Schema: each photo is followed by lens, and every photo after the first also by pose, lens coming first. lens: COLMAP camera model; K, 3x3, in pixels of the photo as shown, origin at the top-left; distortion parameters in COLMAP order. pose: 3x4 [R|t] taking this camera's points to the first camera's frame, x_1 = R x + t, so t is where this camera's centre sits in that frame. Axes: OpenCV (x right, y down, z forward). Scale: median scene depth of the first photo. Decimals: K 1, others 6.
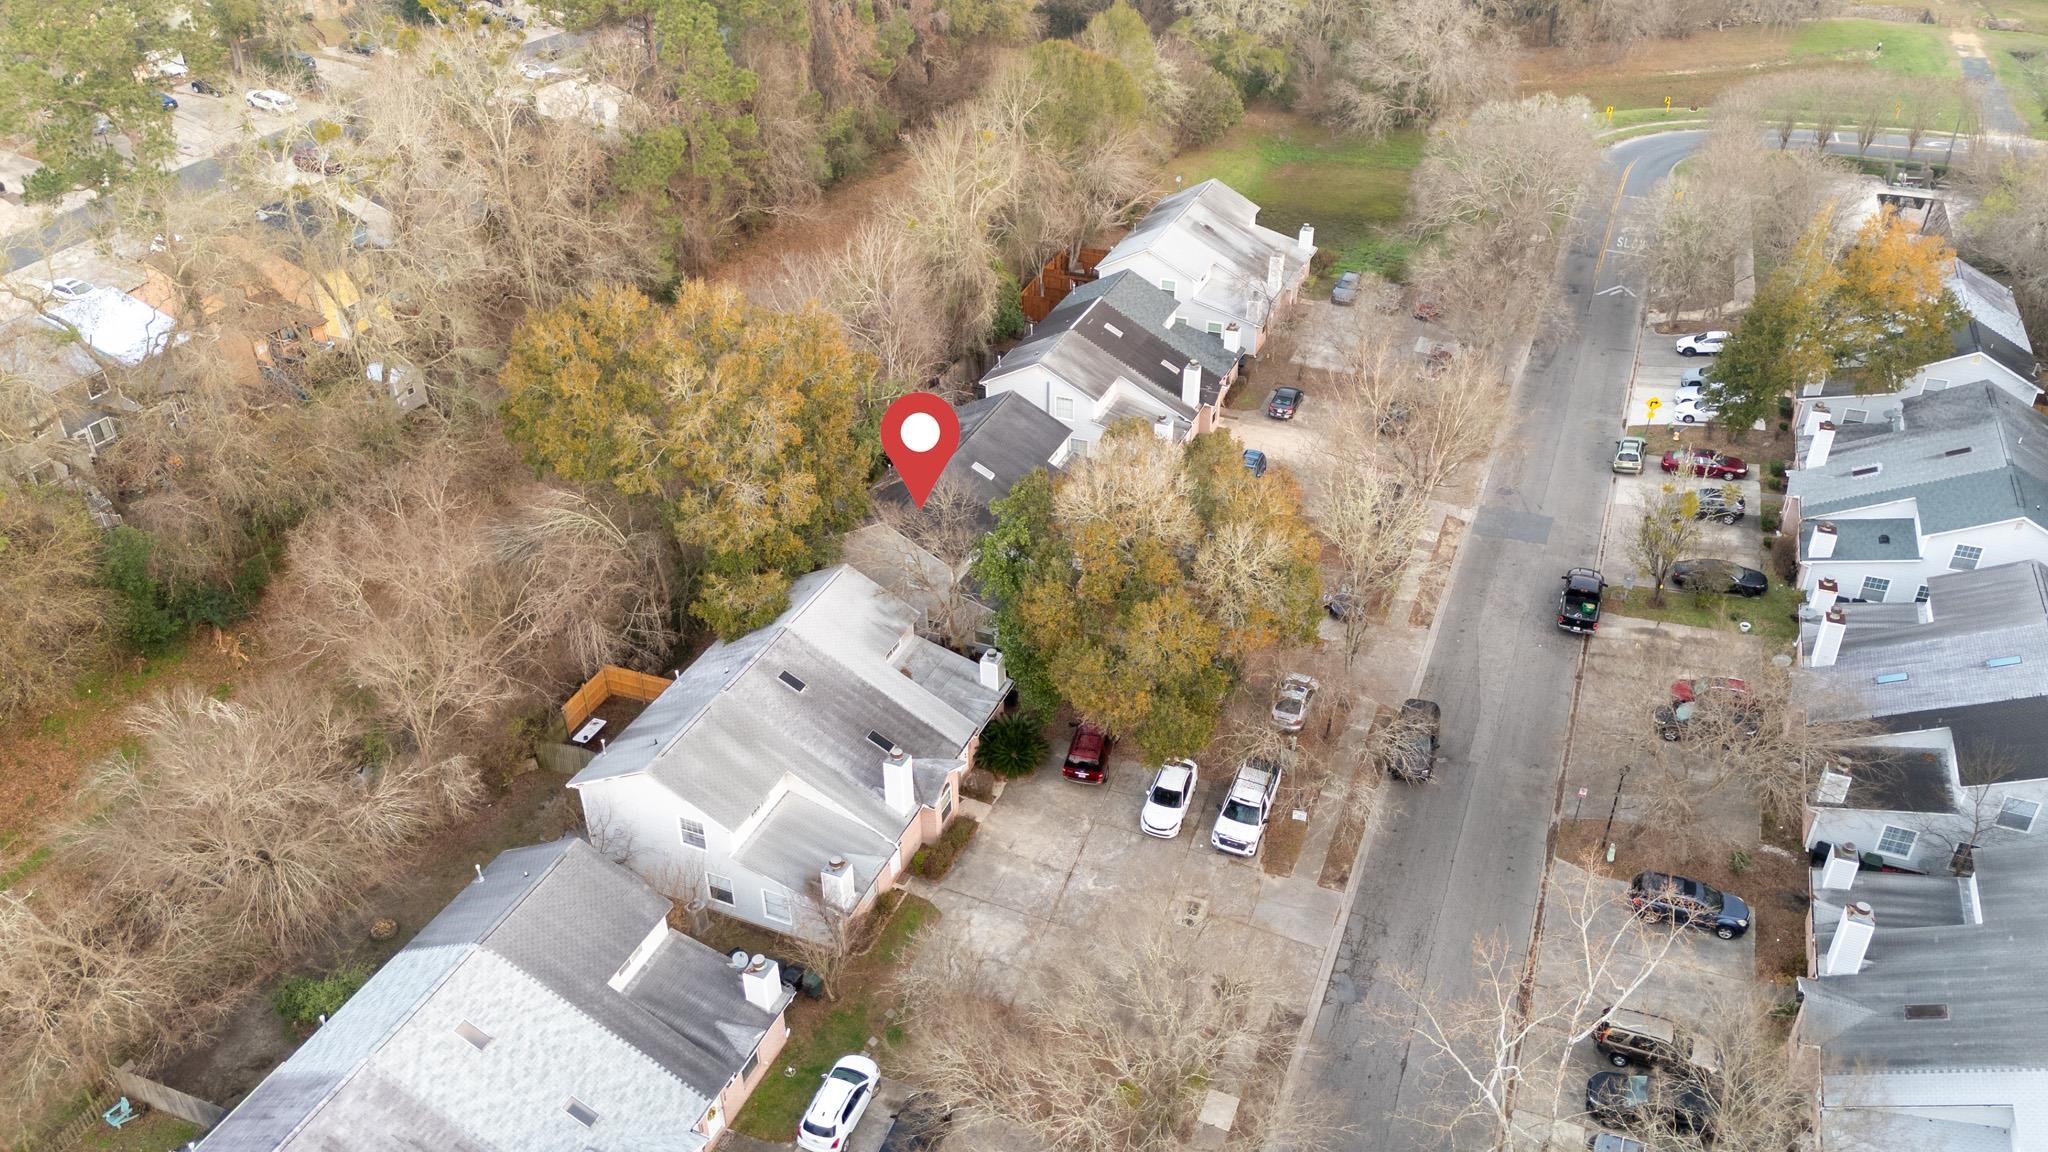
lens RADIAL K [[1501.7, 0, 1024.0], [0, 1501.7, 576.0], [0, 0, 1]] dist [0.047223, -0.004353]
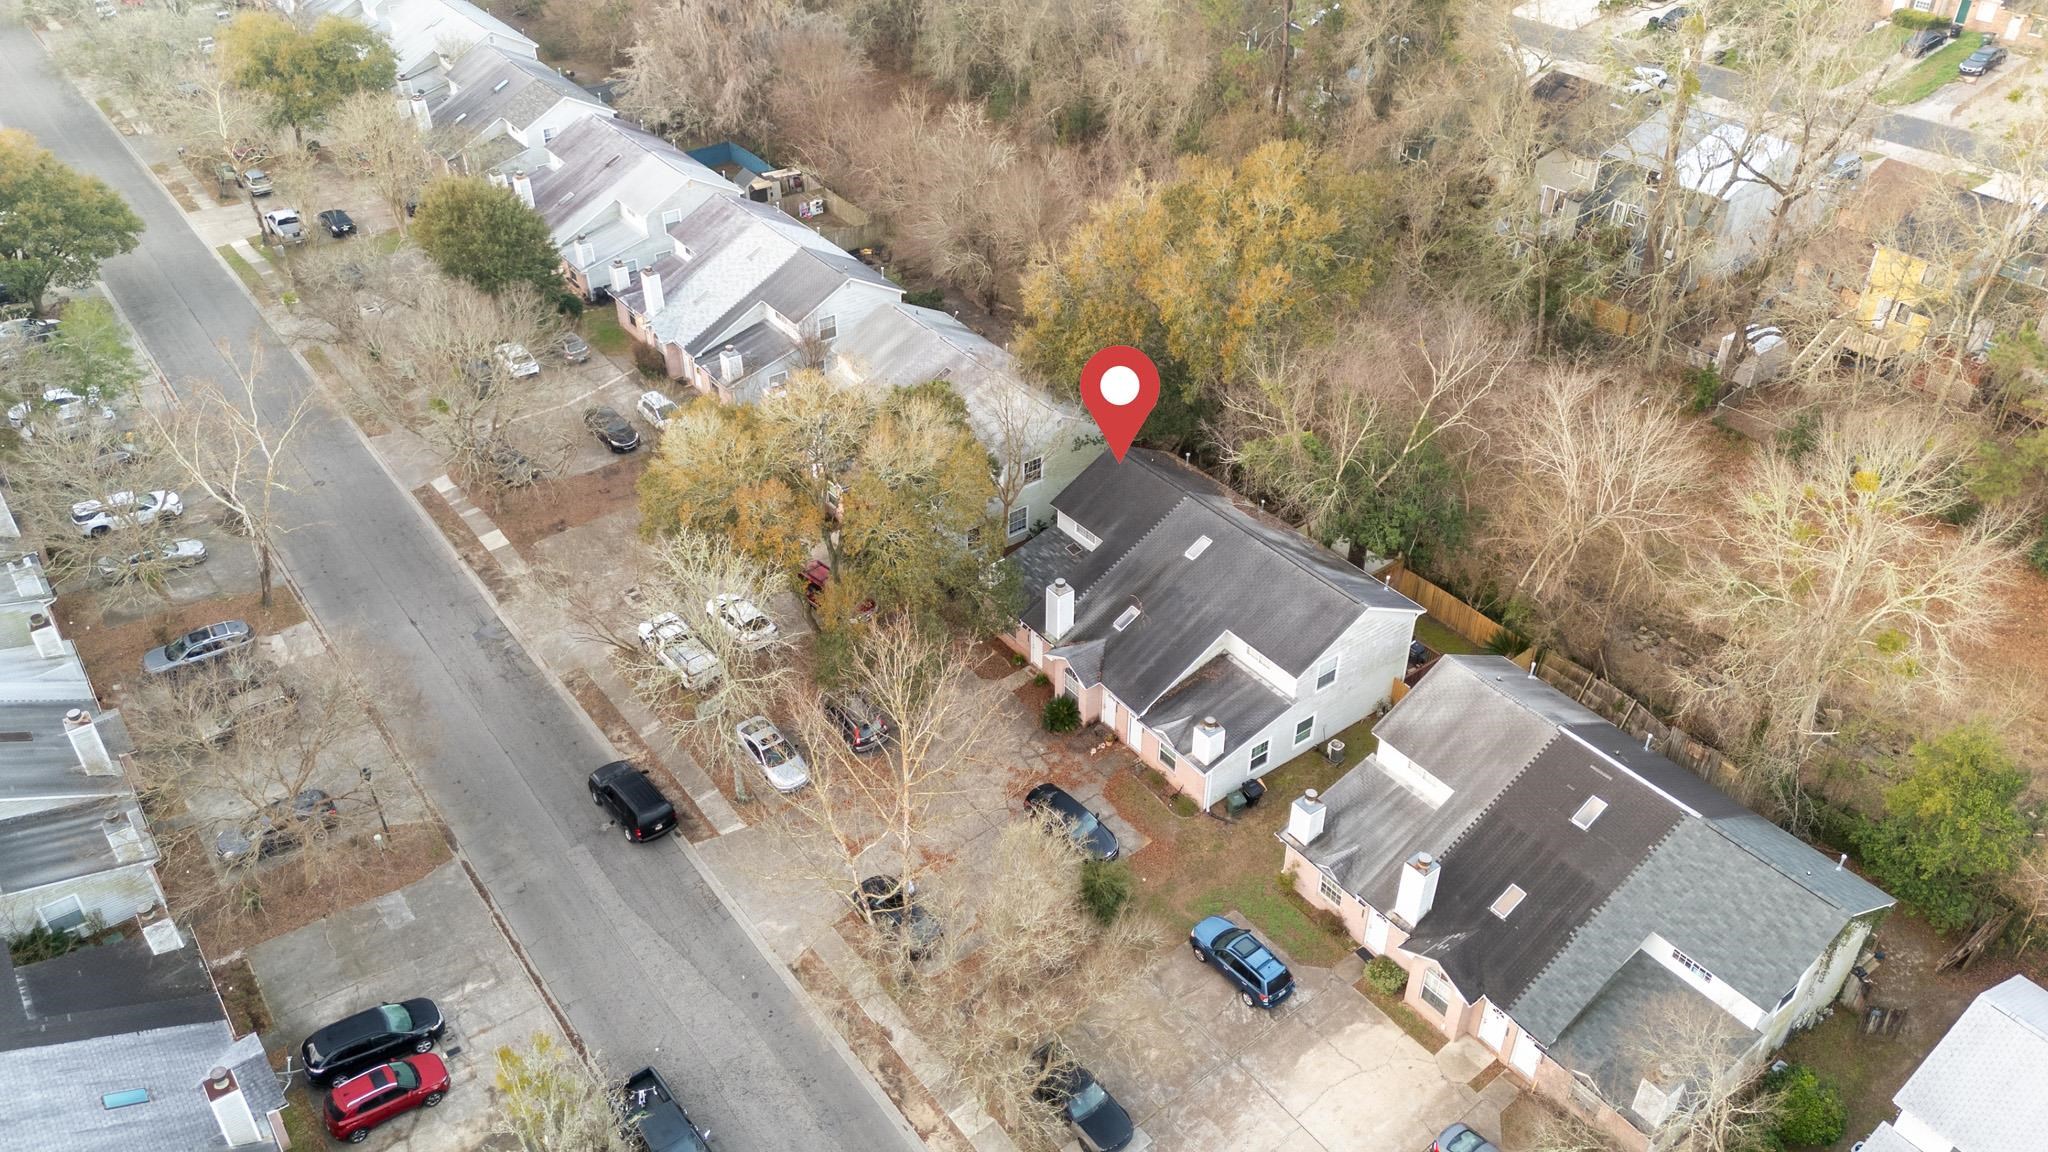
lens RADIAL K [[1501.7, 0, 1024.0], [0, 1501.7, 576.0], [0, 0, 1]] dist [0.047223, -0.004353]
pose [[-0.505383, 0.521035, -0.687830, 0.751472], [-0.453720, 0.517574, 0.725435, -0.775869], [0.733980, 0.678705, -0.025169, 1.210893]]
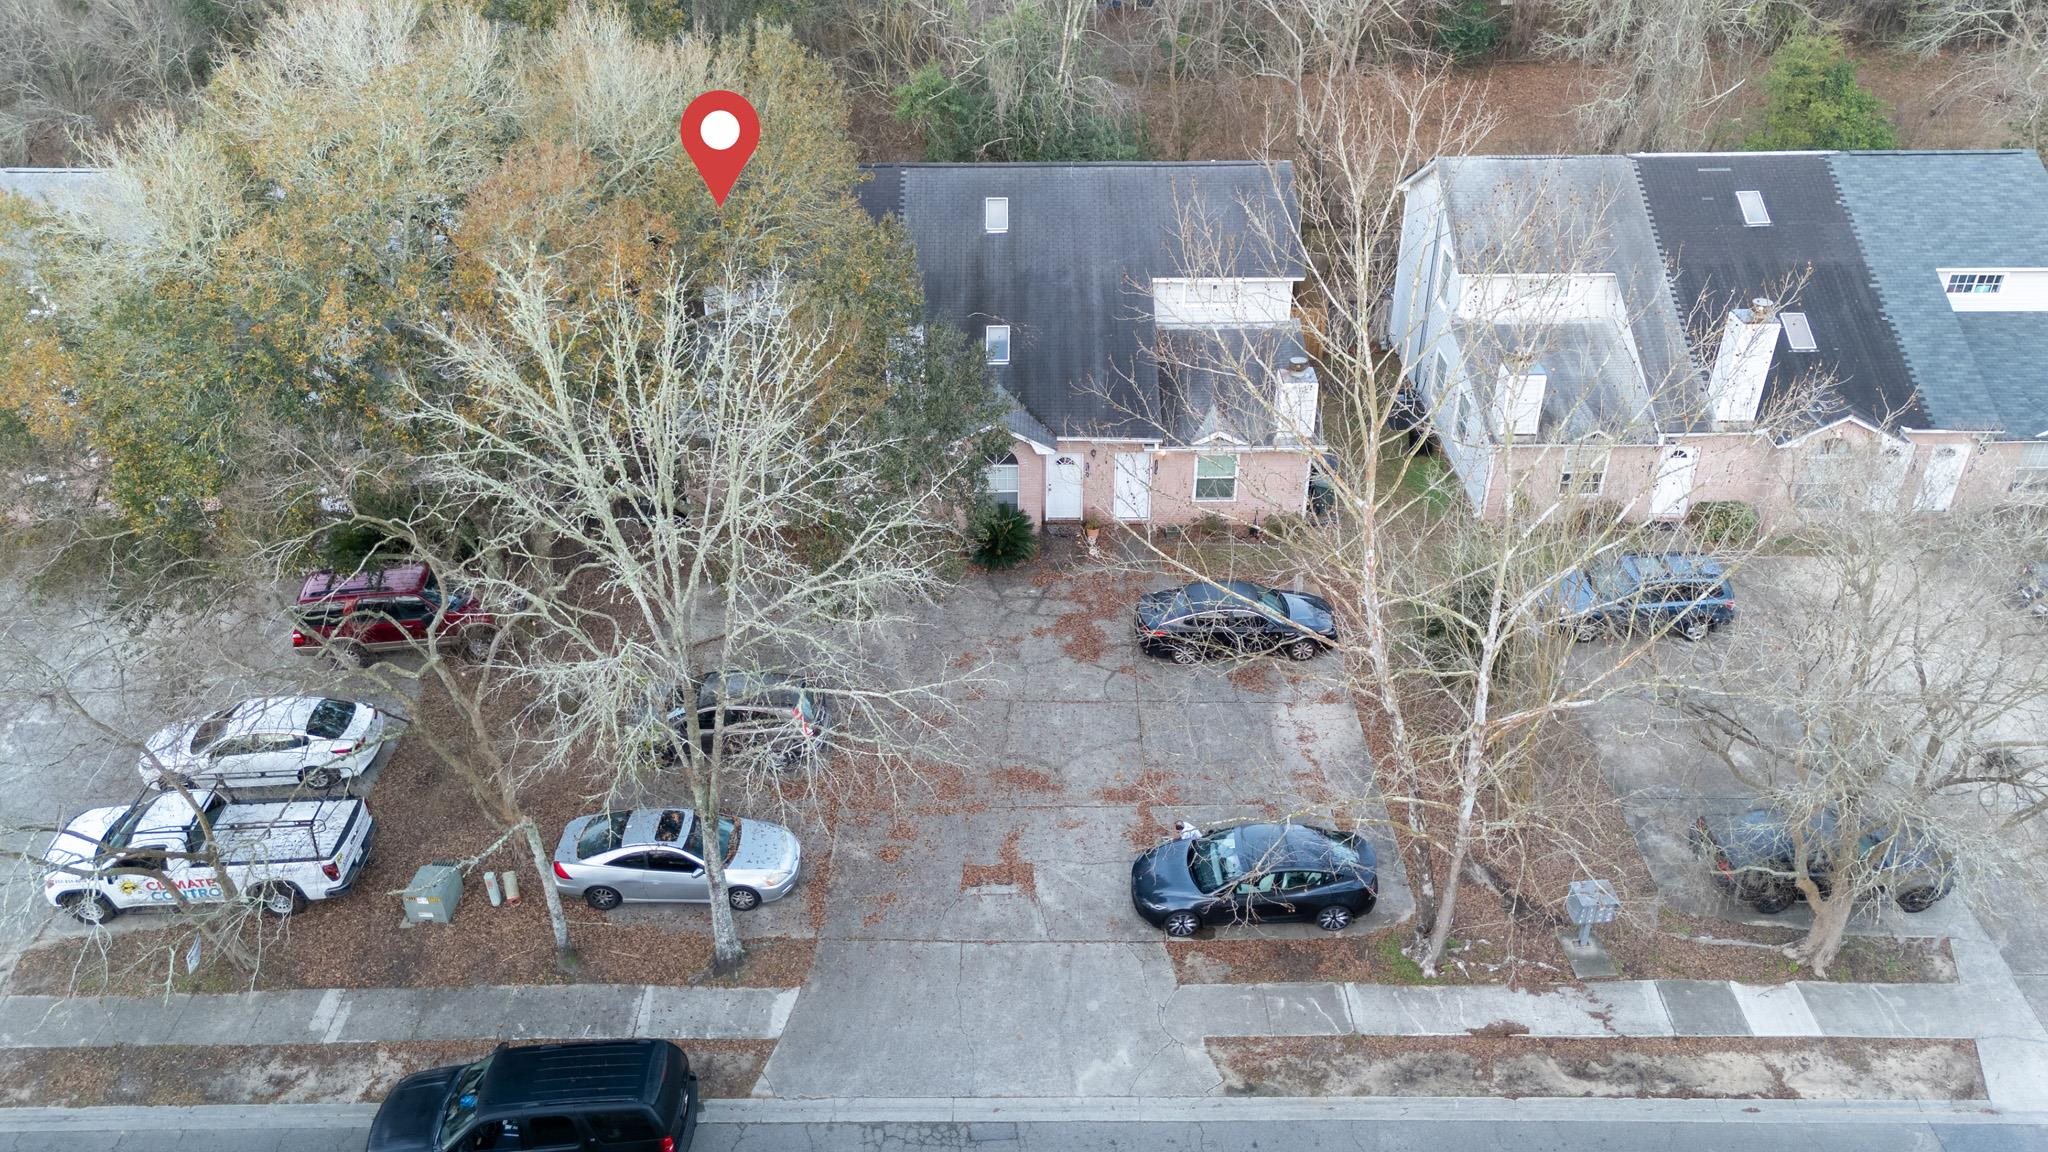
lens RADIAL K [[1501.7, 0, 1024.0], [0, 1501.7, 576.0], [0, 0, 1]] dist [0.047223, -0.004353]
pose [[0.387746, 0.494748, -0.777739, 0.547140], [-0.495405, 0.823382, 0.276796, -0.145205], [0.777320, 0.277970, 0.564364, 0.948517]]
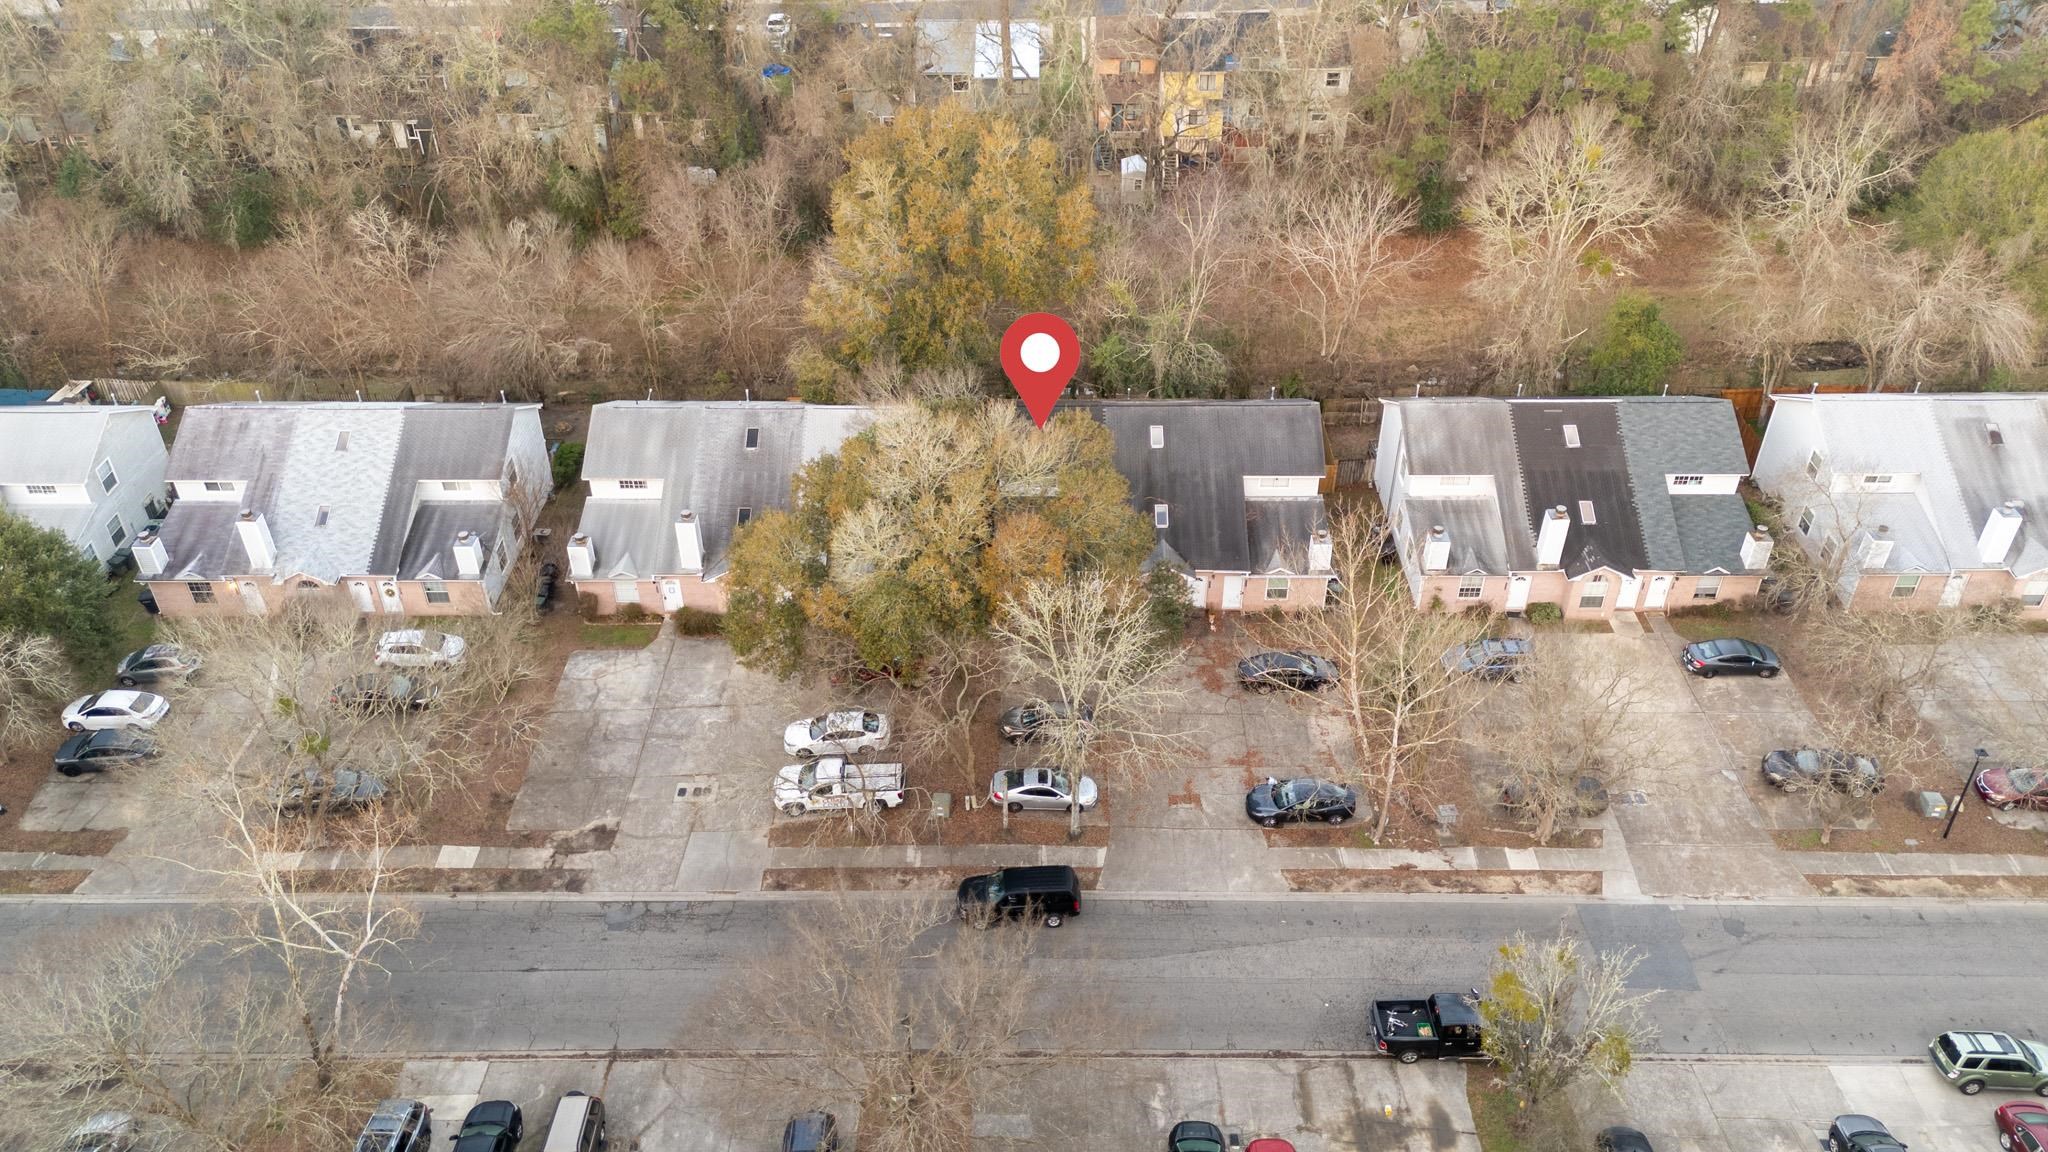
lens RADIAL K [[1513.8, 0, 1014.8], [0, 1513.8, 570.3], [0, 0, 1]] dist [0.069887, -0.002979]
pose [[0.381969, 0.552227, -0.741043, 0.858180], [-0.498752, 0.798226, 0.337759, -0.348565], [0.778039, 0.240583, 0.580323, 0.512611]]
